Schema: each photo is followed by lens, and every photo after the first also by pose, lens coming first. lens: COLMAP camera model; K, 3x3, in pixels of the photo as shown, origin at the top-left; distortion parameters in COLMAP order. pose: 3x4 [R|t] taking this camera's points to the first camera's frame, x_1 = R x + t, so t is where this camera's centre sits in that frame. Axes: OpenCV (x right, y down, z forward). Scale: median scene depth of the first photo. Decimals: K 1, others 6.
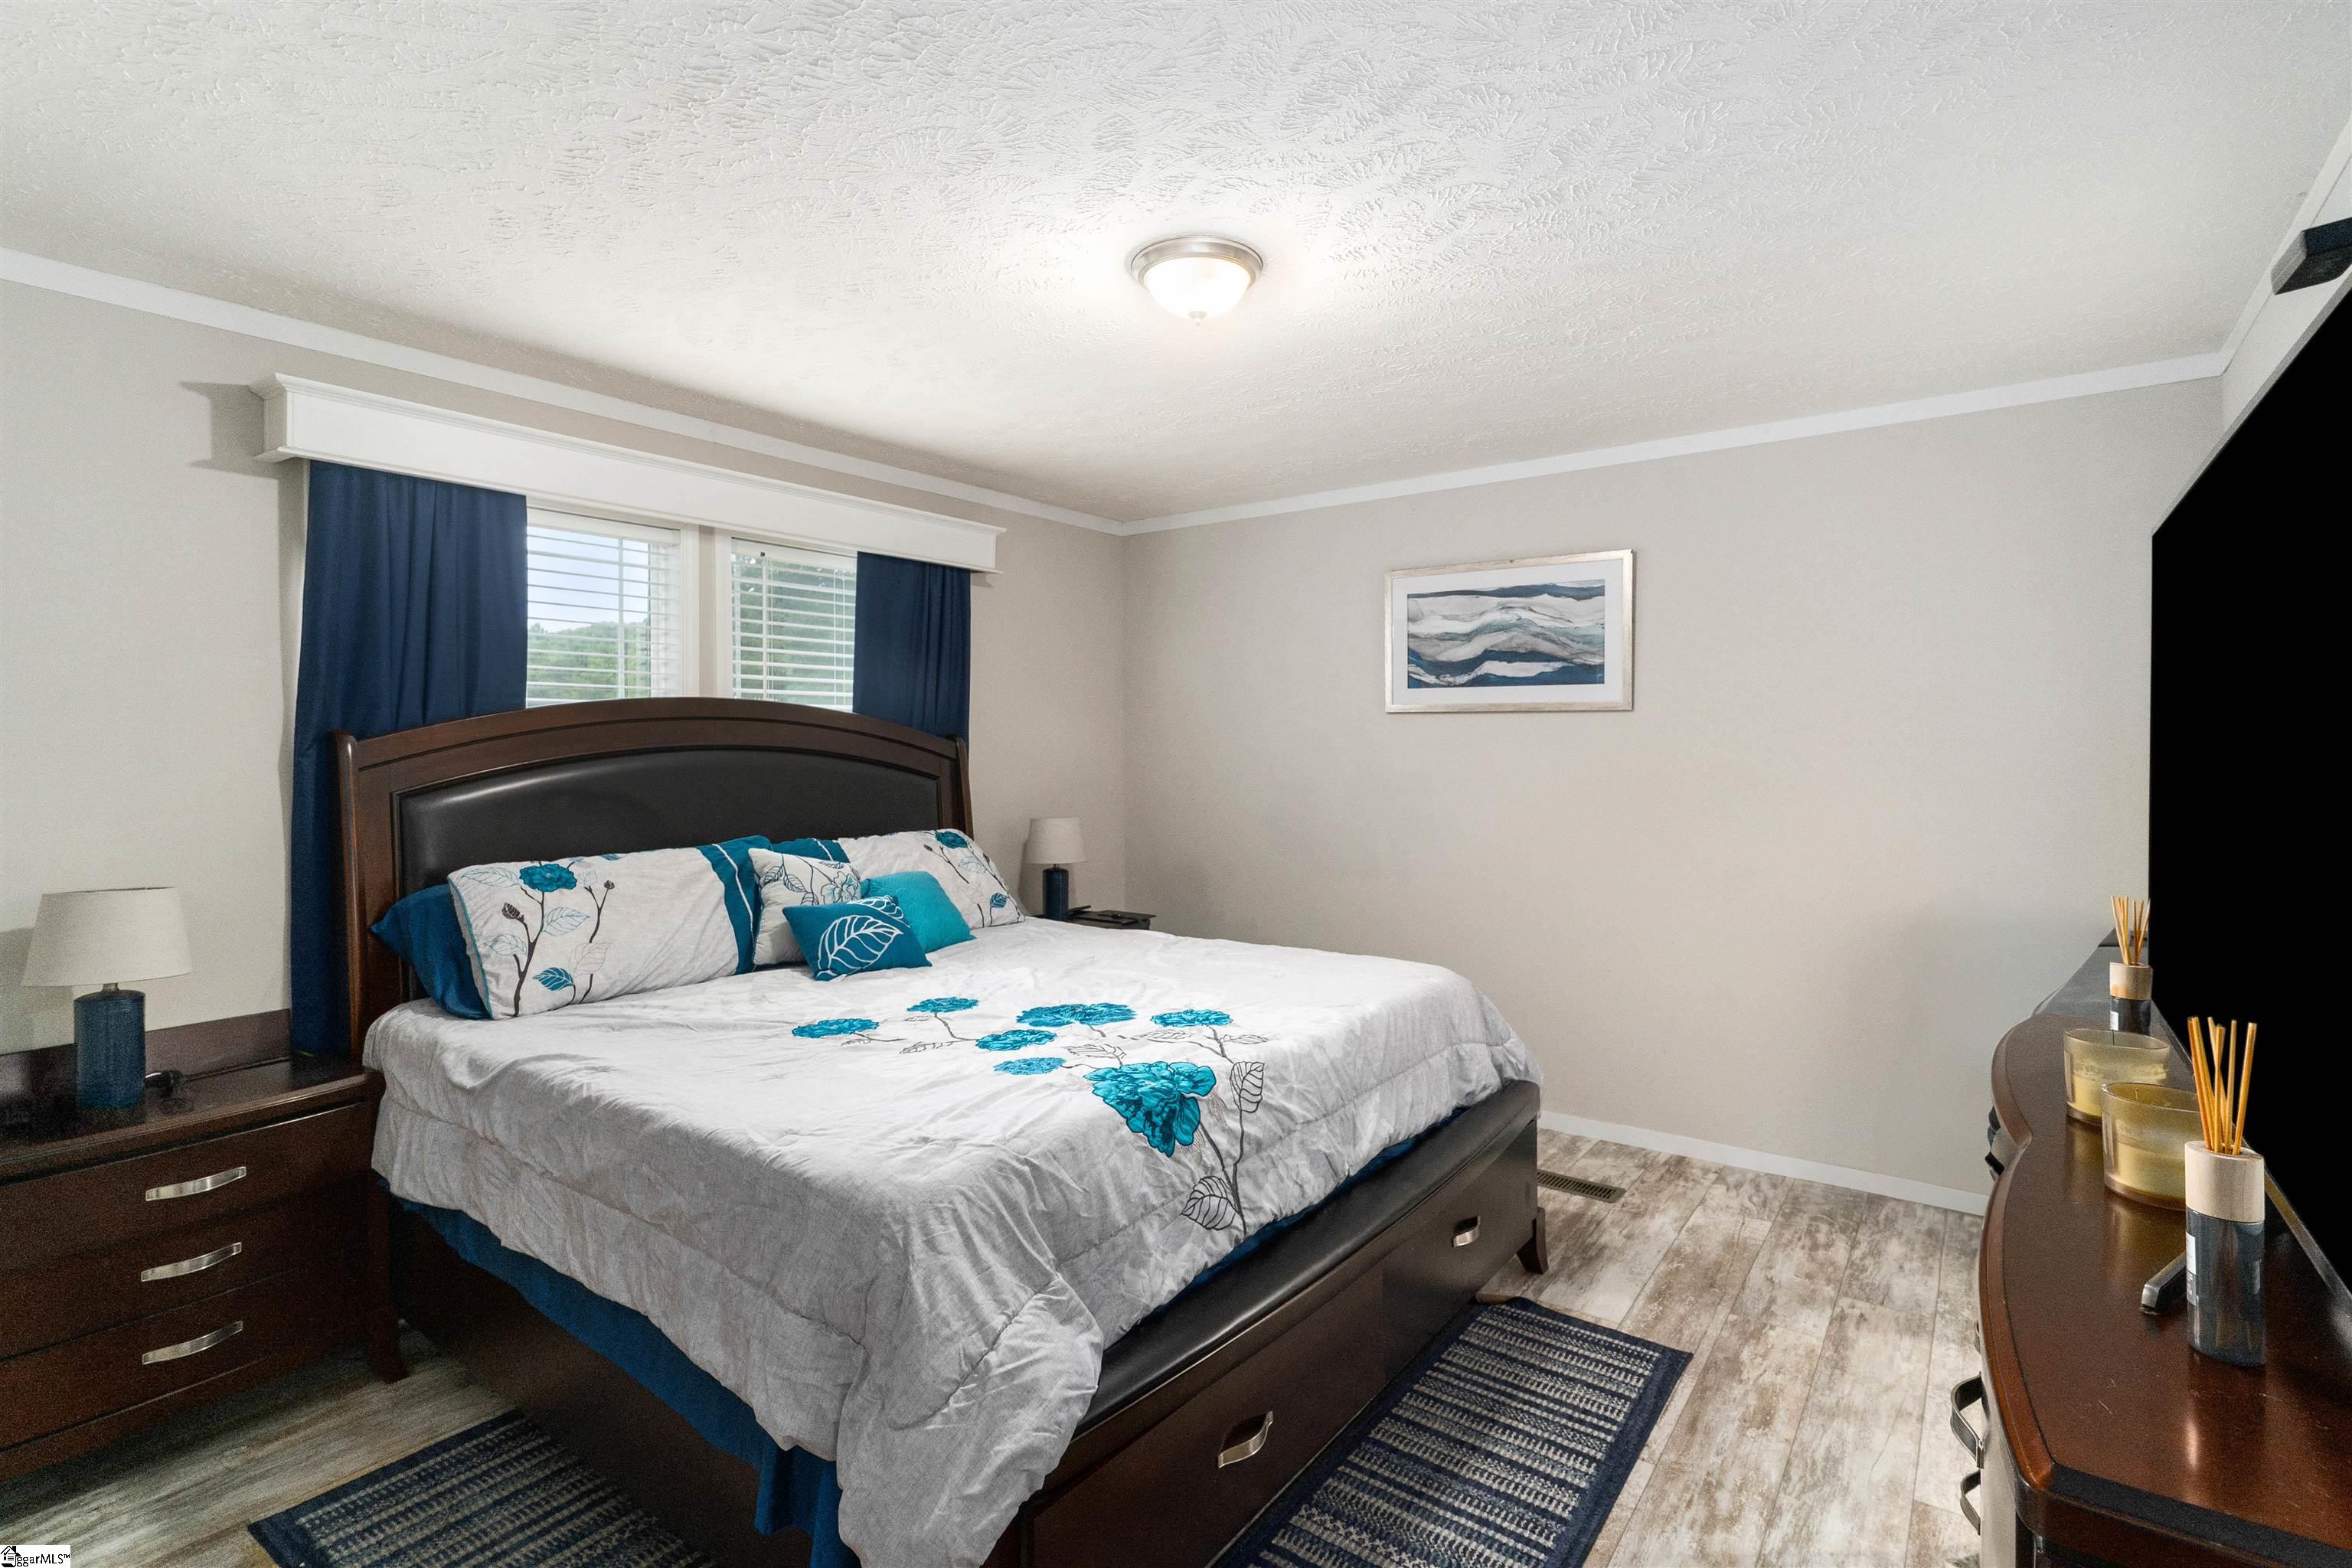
lens RADIAL K [[1120.3, 0, 1159.8], [0, 1120.3, 756.3], [0, 0, 1]] dist [-0.010552, -0.000096]
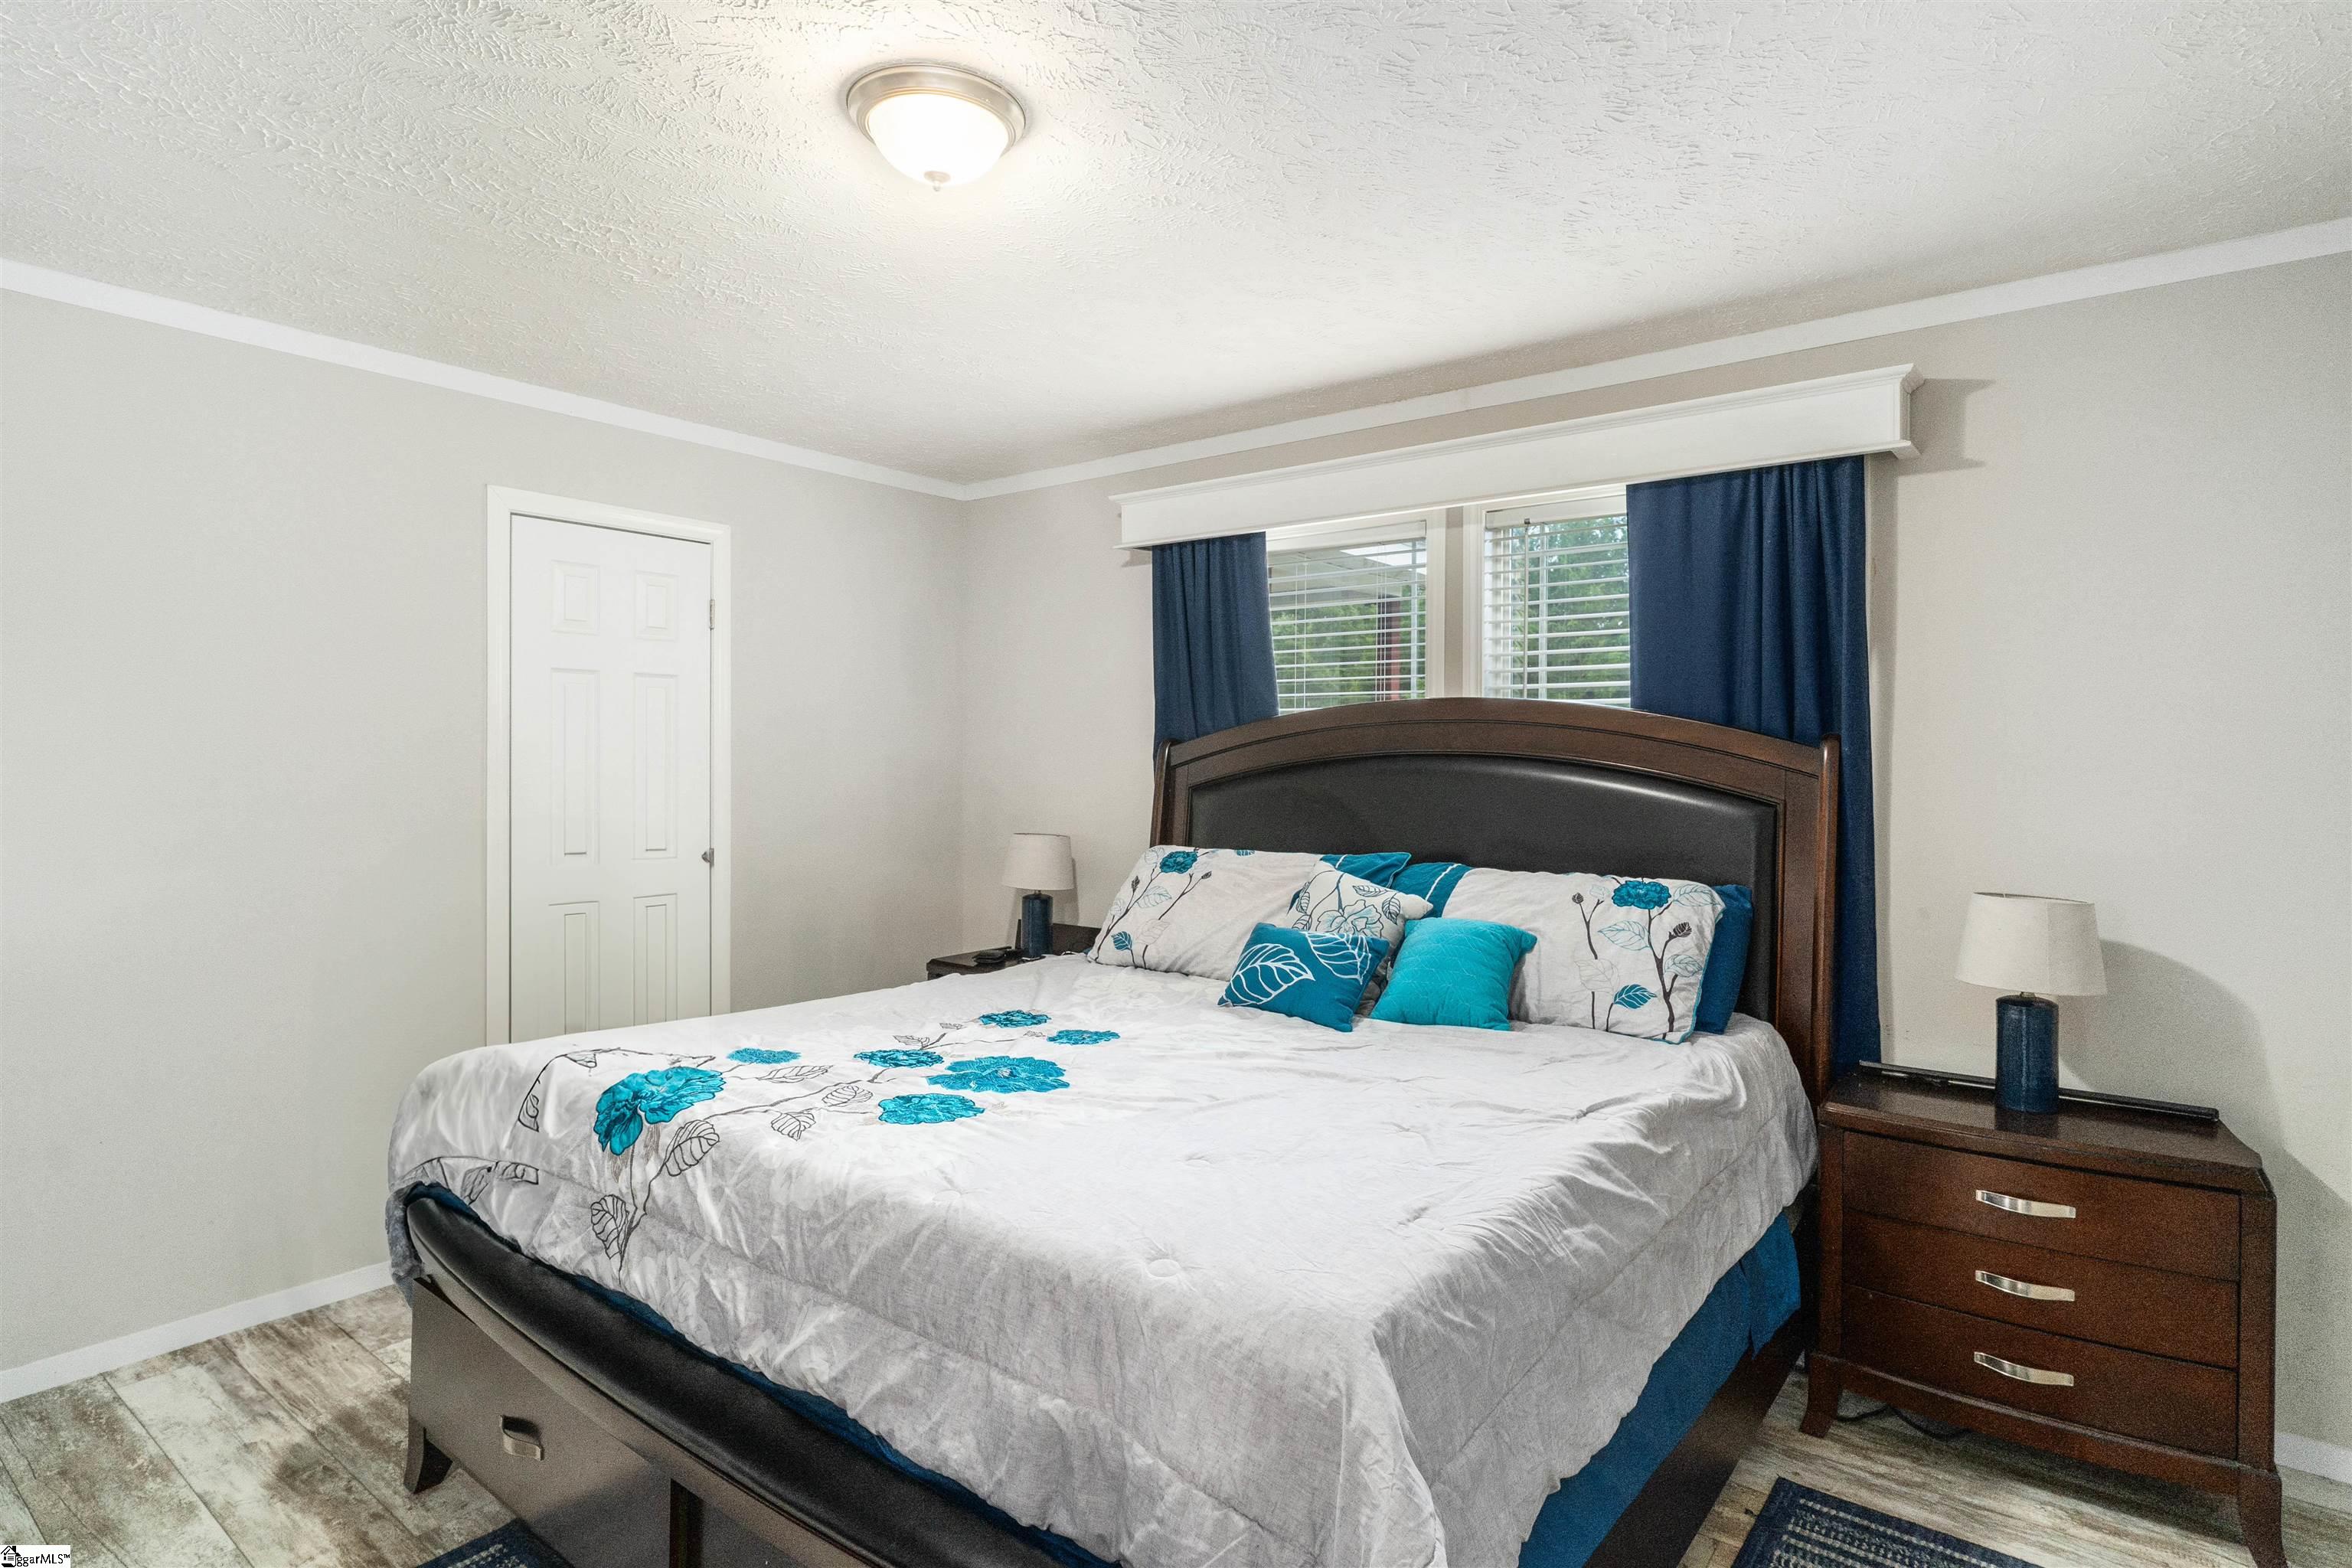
lens RADIAL K [[1230.6, 0, 1172.6], [0, 1230.6, 752.7], [0, 0, 1]] dist [-0.001294, 0.000530]
pose [[-0.012736, 0.006047, -0.999901, 0.689634], [-0.013316, 0.999892, 0.006216, -0.013571], [0.999830, 0.013394, -0.012654, 0.920933]]
